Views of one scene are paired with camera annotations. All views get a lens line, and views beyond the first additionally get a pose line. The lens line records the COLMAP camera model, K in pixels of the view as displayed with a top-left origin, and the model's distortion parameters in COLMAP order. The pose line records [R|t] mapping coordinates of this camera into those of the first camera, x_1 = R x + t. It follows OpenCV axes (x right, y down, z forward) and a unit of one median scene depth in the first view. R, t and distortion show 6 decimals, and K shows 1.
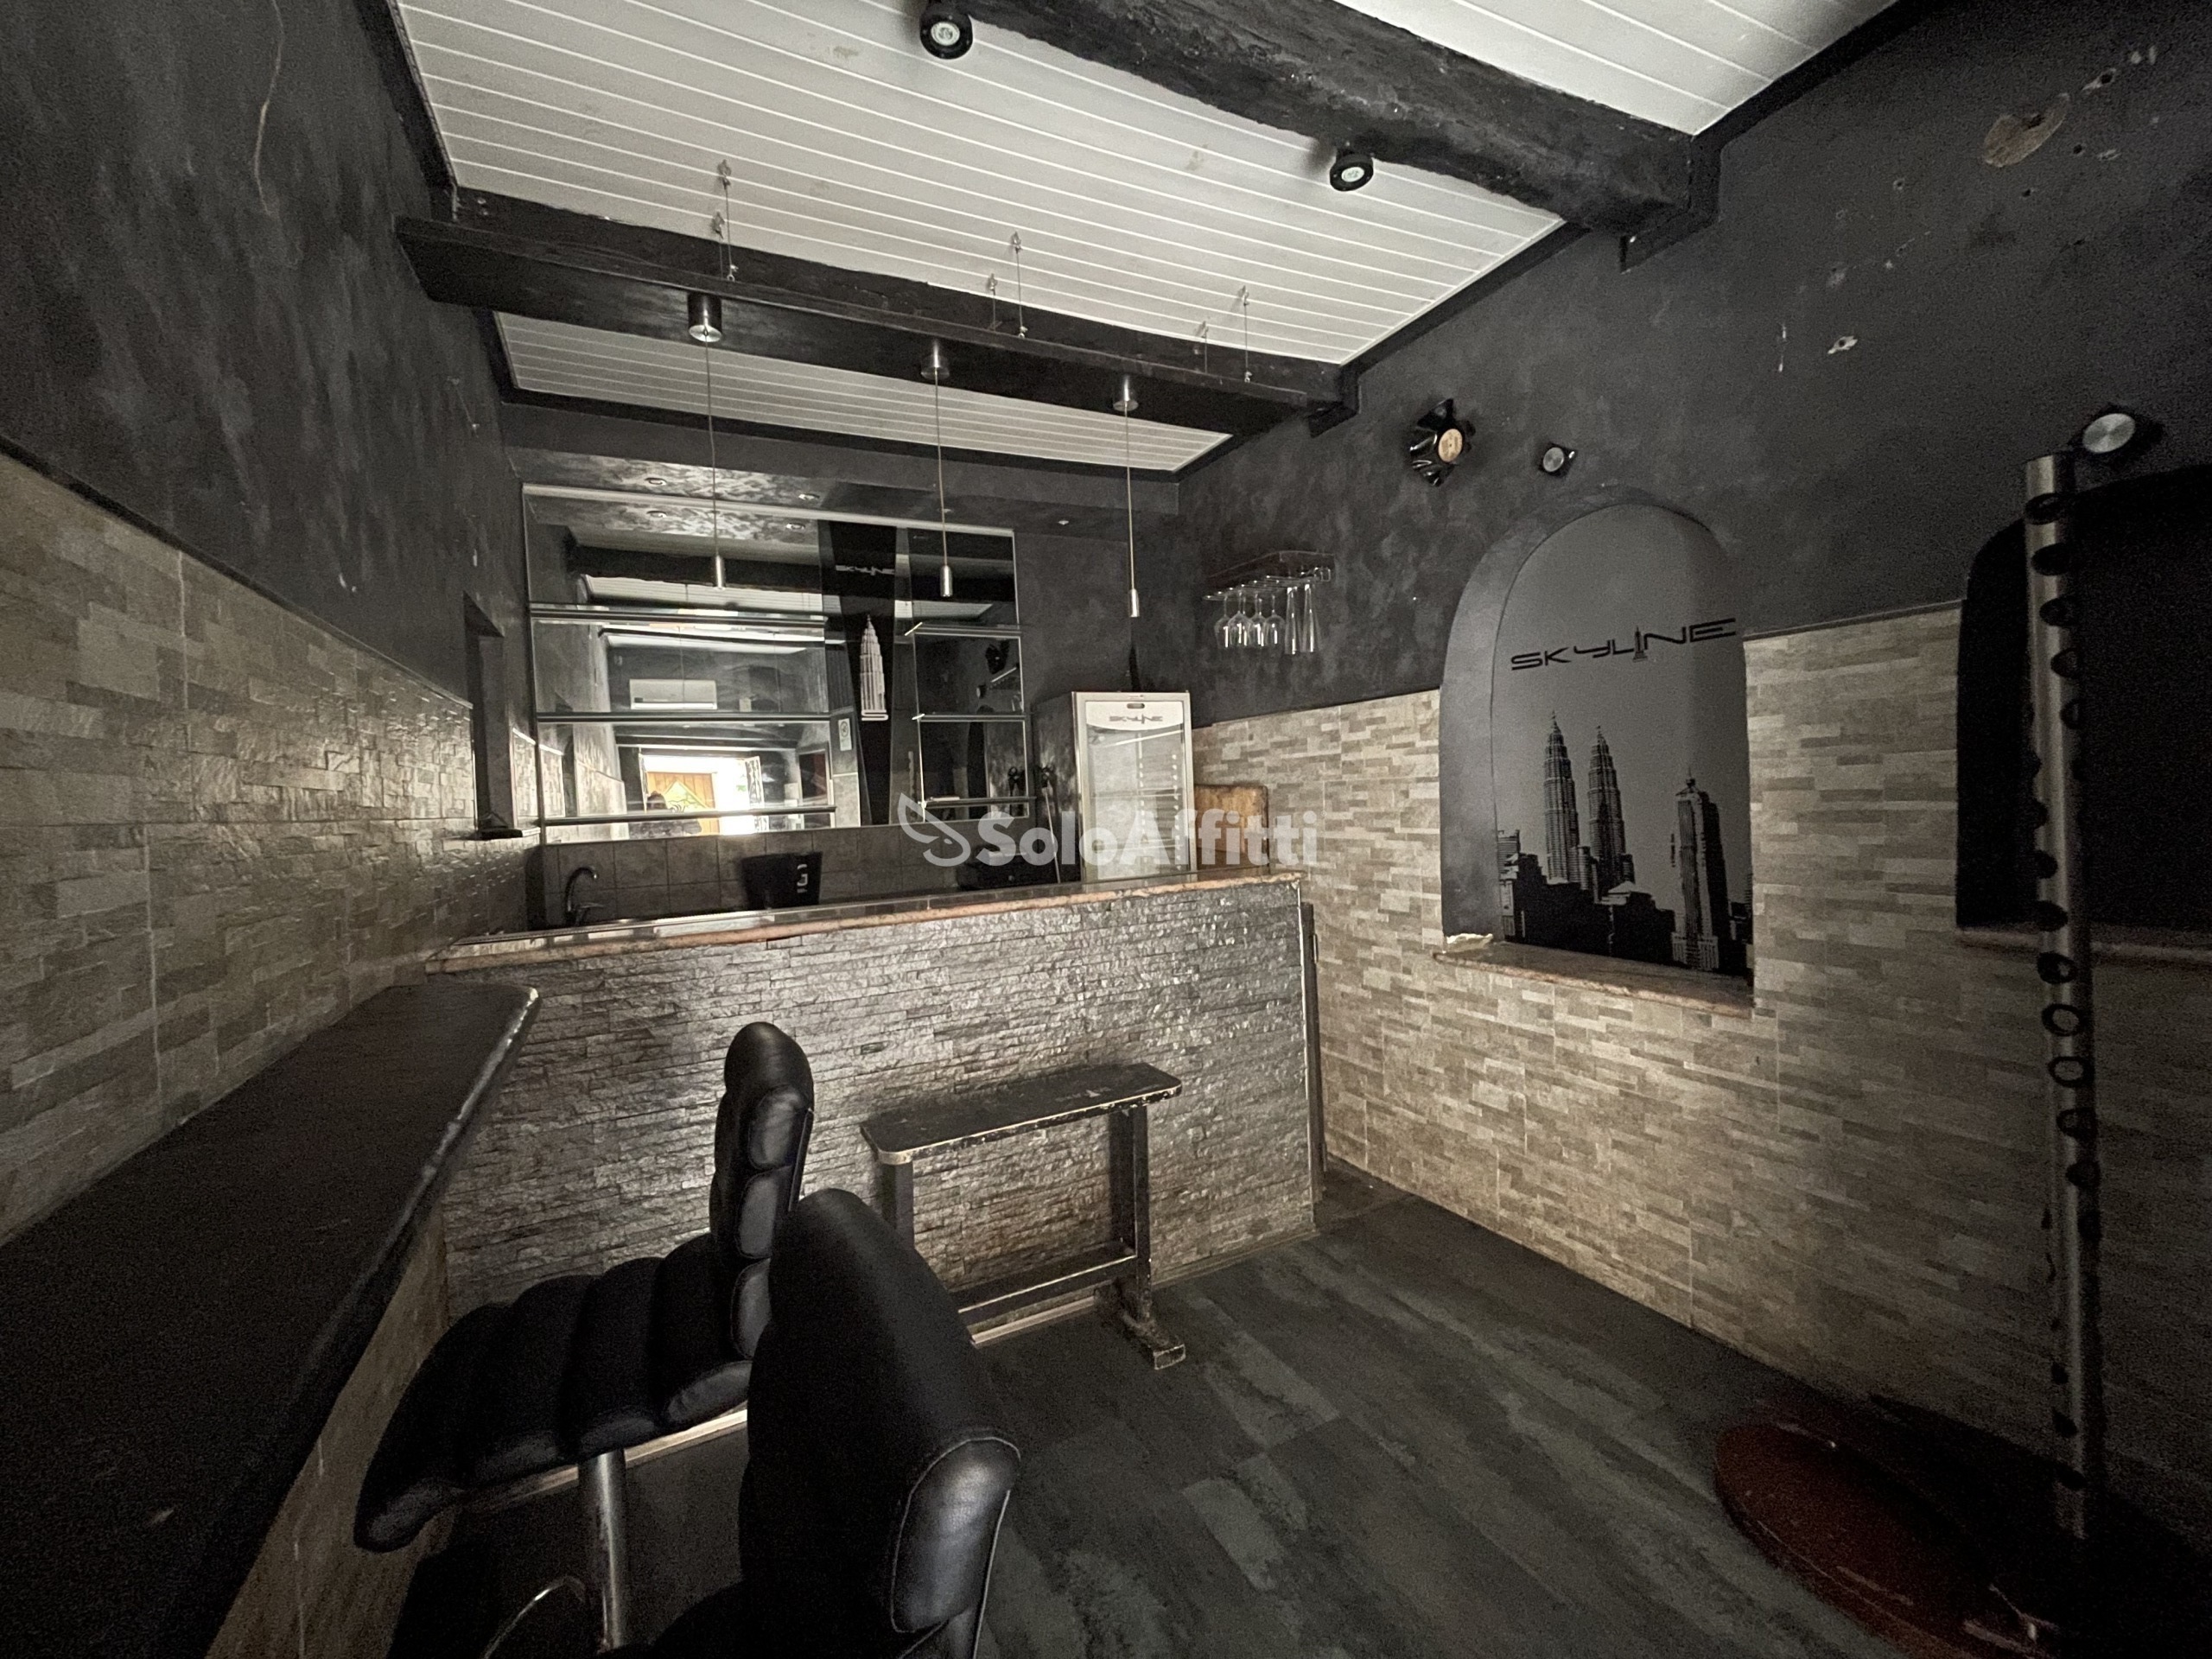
lens RADIAL K [[895.4, 0, 1103.7], [0, 895.4, 820.2], [0, 0, 1]] dist [-0.007102, 0.000372]
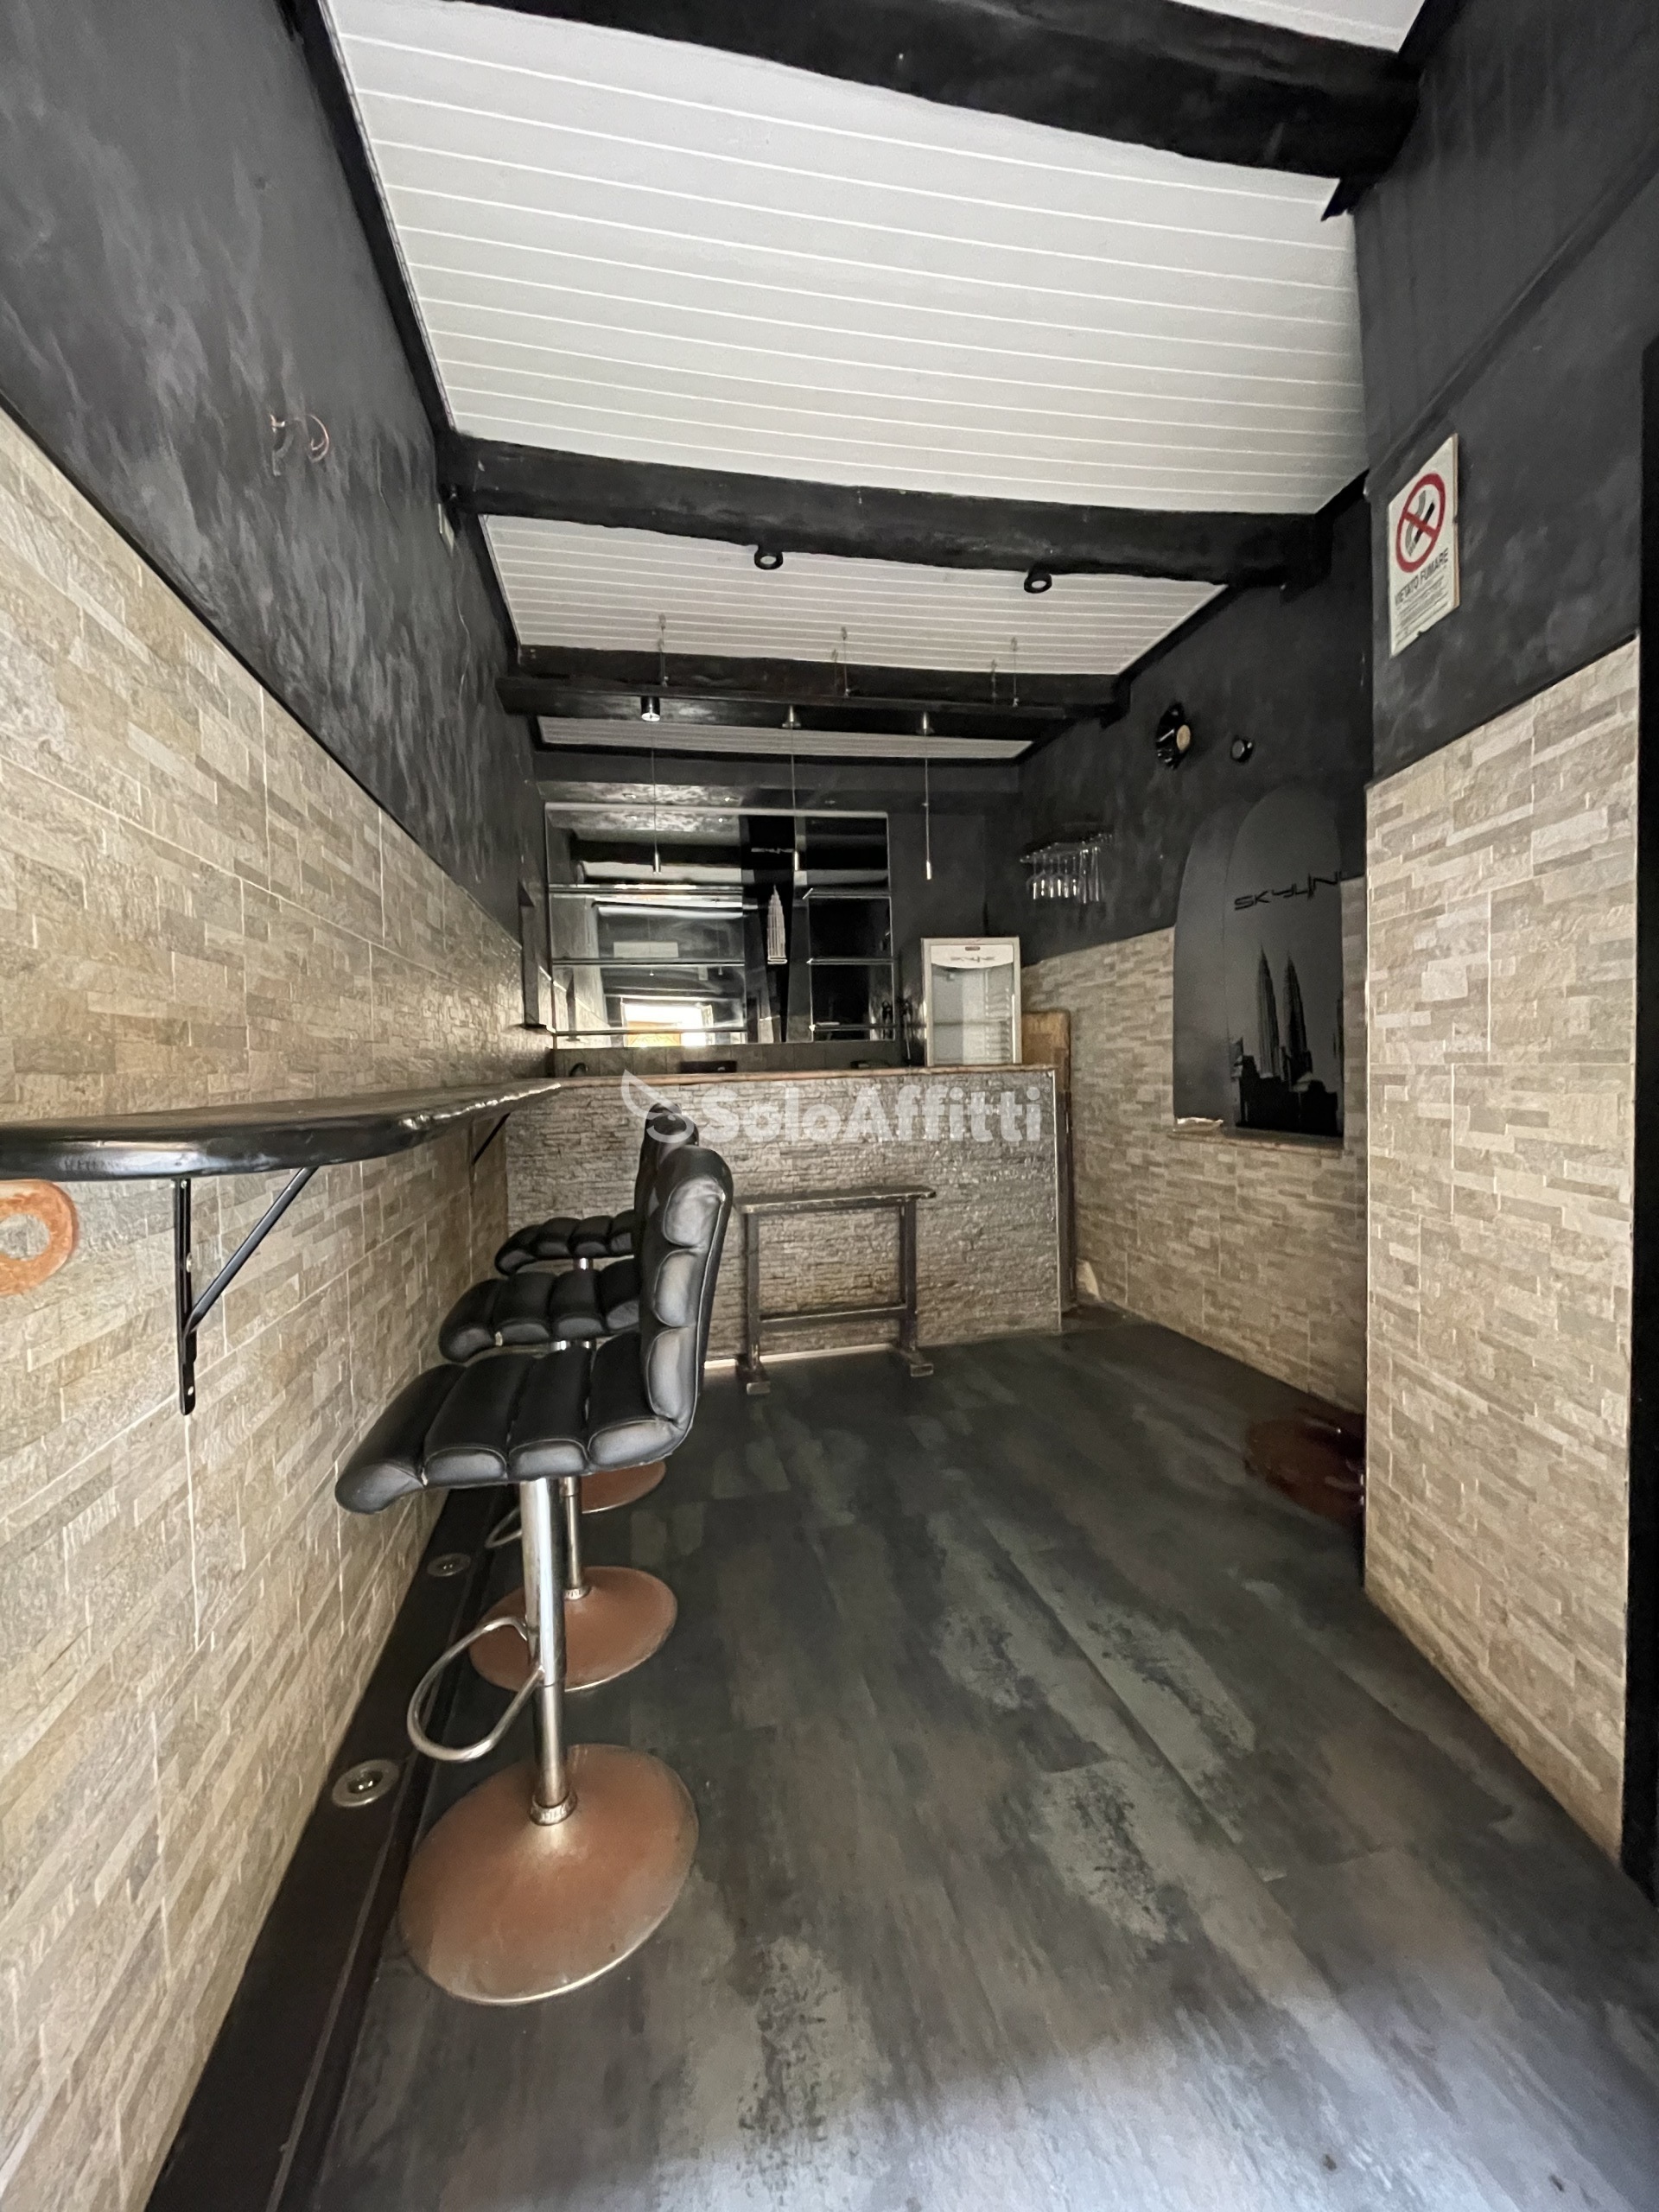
lens RADIAL K [[895.4, 0, 820.8], [0, 895.4, 1103.3], [0, 0, 1]] dist [-0.007102, 0.000372]
pose [[0.965516, 0.027095, -0.258930, 0.222019], [-0.021401, 0.999464, 0.024783, 0.087862], [0.259462, -0.018387, 0.965578, -0.385773]]
